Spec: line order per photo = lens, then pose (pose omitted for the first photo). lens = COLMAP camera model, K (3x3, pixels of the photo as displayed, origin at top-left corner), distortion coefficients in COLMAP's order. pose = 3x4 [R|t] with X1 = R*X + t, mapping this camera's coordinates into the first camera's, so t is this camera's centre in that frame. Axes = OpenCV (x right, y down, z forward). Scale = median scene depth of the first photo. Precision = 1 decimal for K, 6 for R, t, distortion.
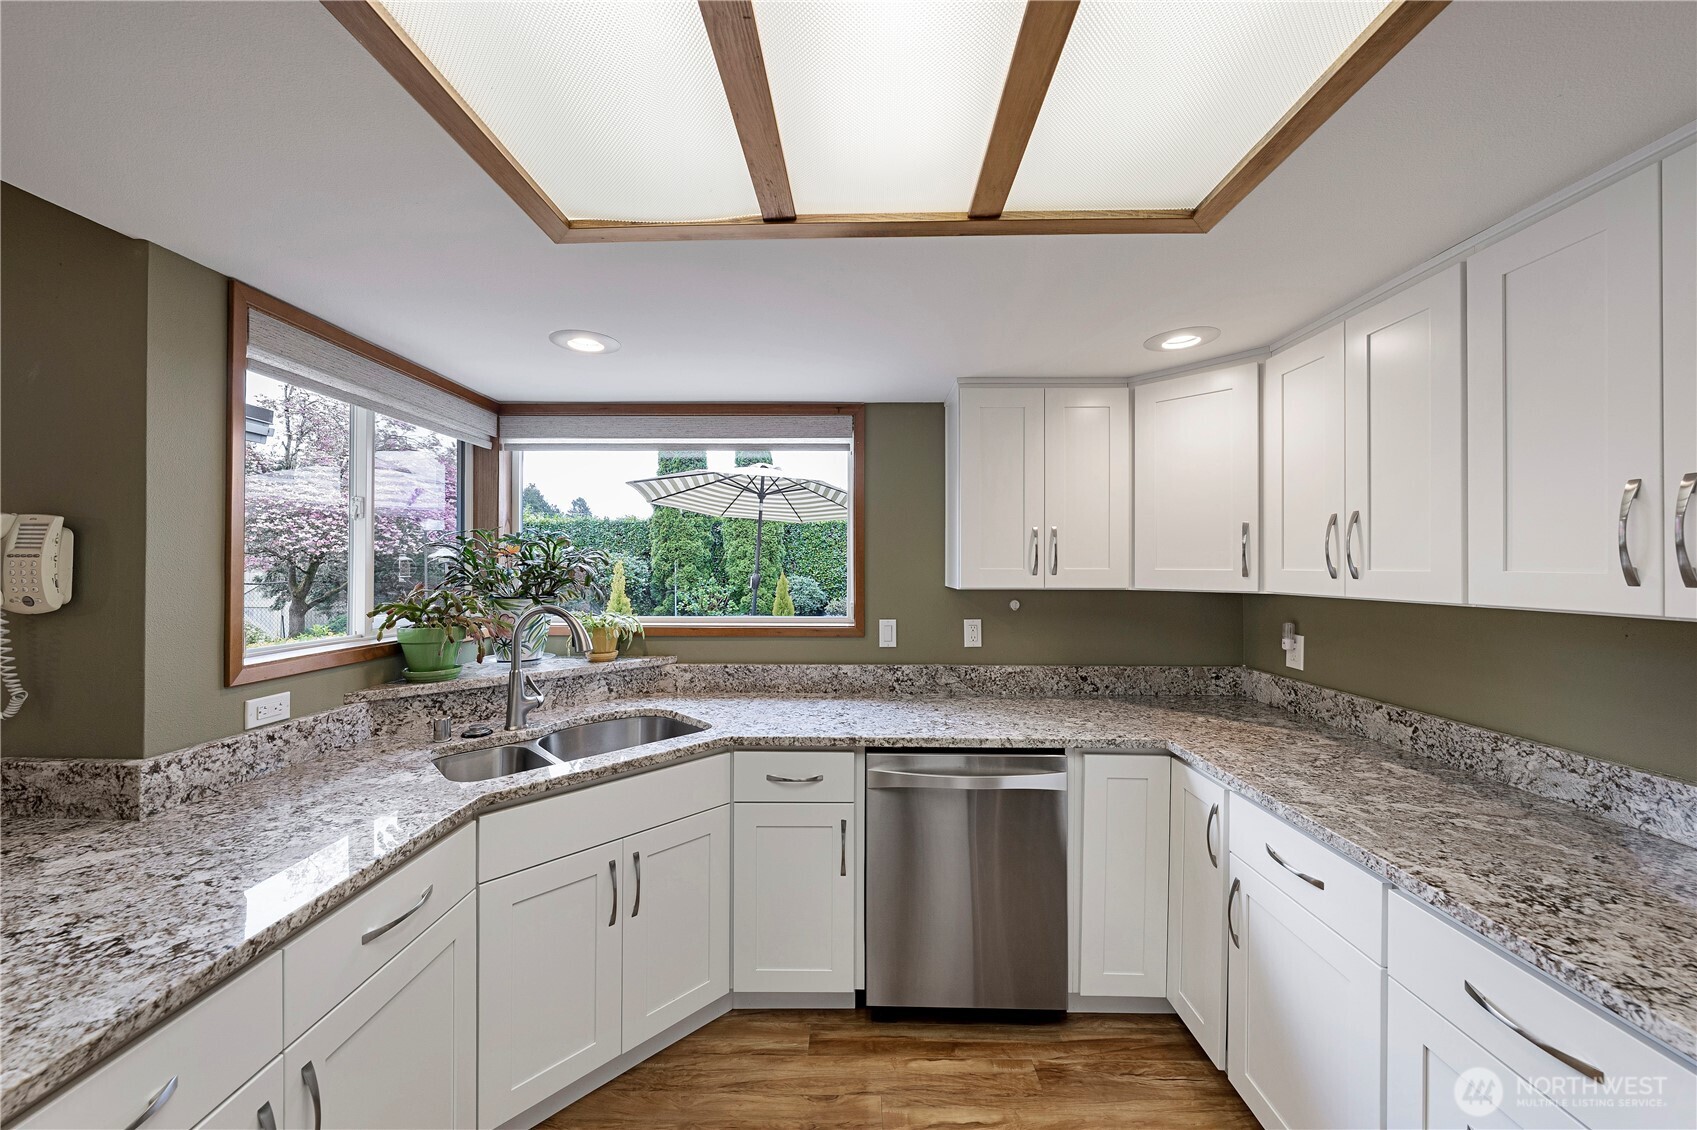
lens RADIAL K [[581.4, 0, 886.8], [0, 581.4, 563.1], [0, 0, 1]] dist [0.002087, 0.000065]
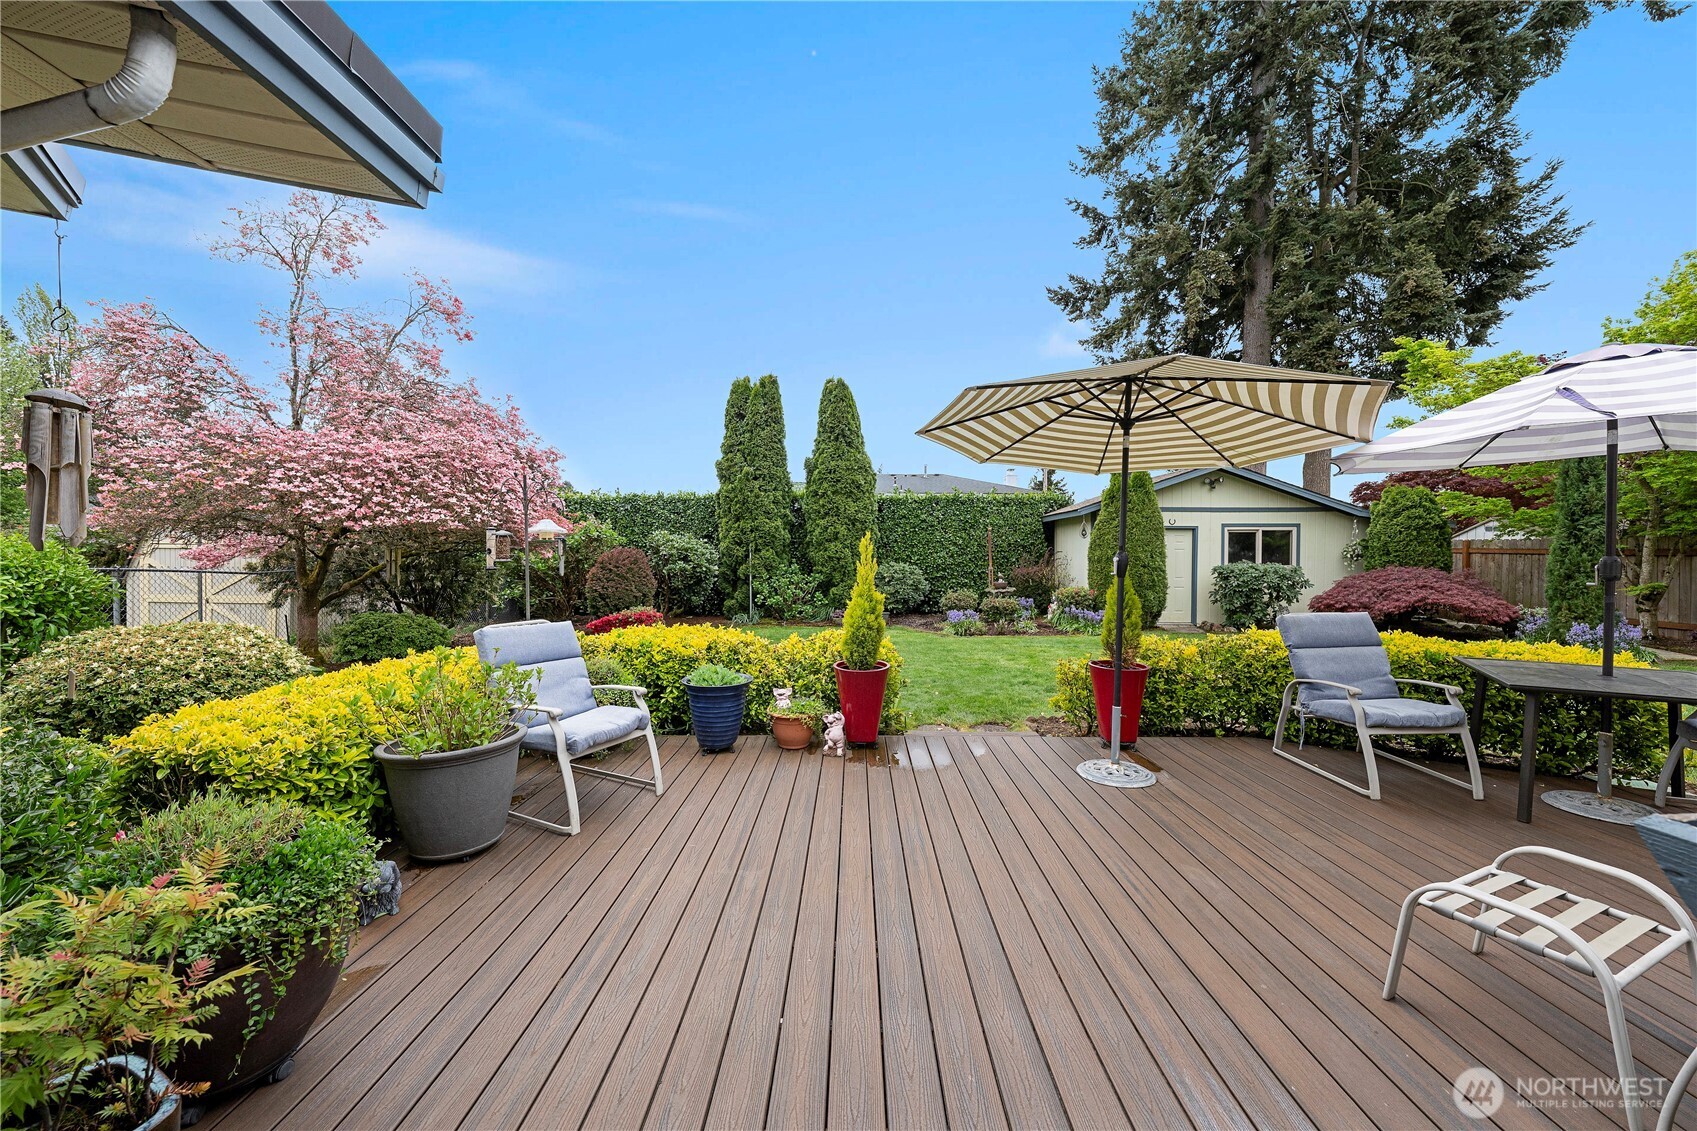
lens RADIAL K [[581.4, 0, 856.4], [0, 581.4, 564.6], [0, 0, 1]] dist [0.002087, 0.000065]
pose [[0.999949, -0.003437, 0.009459, -0.392301], [0.003242, 0.999785, 0.020488, 0.014738], [-0.009528, -0.020457, 0.999745, 0.304802]]
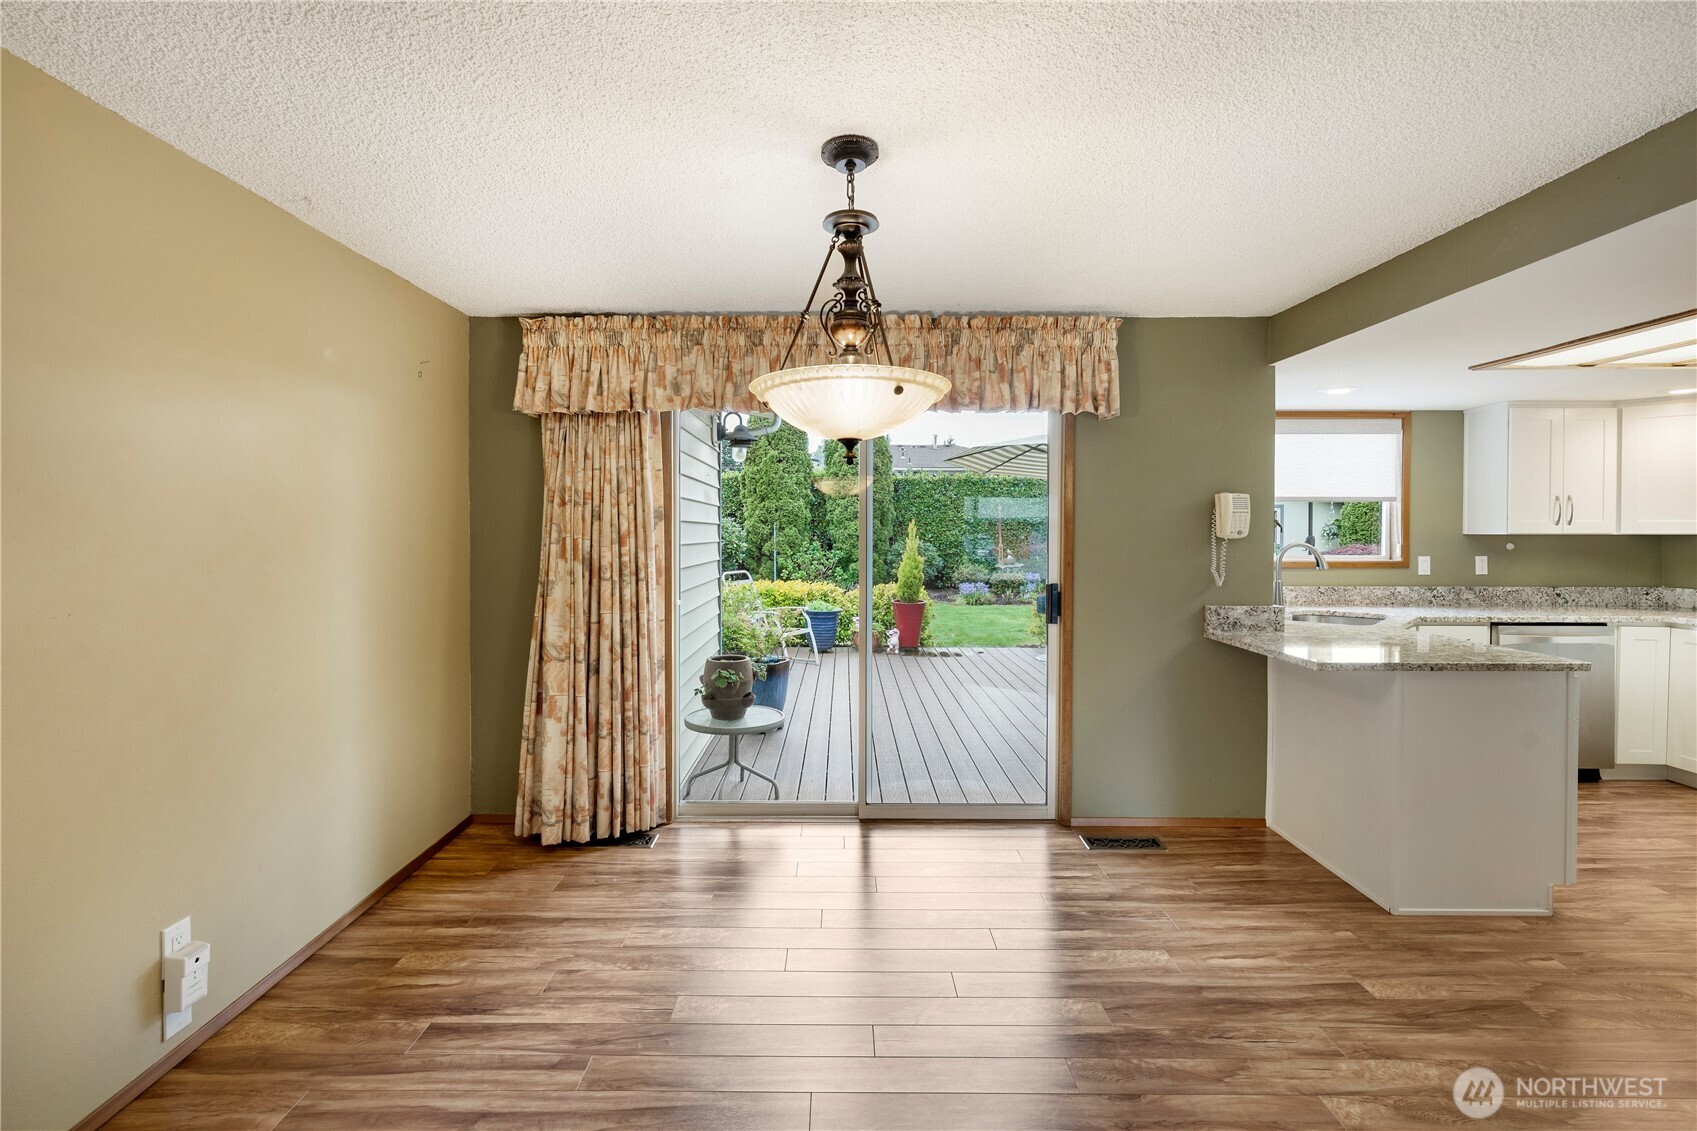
lens RADIAL K [[779.2, 0, 836.1], [0, 779.2, 535.0], [0, 0, 1]] dist [0.001536, -0.000083]
pose [[0.999960, -0.002040, 0.008766, -0.499792], [0.001962, 0.999958, 0.008940, 0.007194], [-0.008783, -0.008922, 0.999922, -0.322624]]
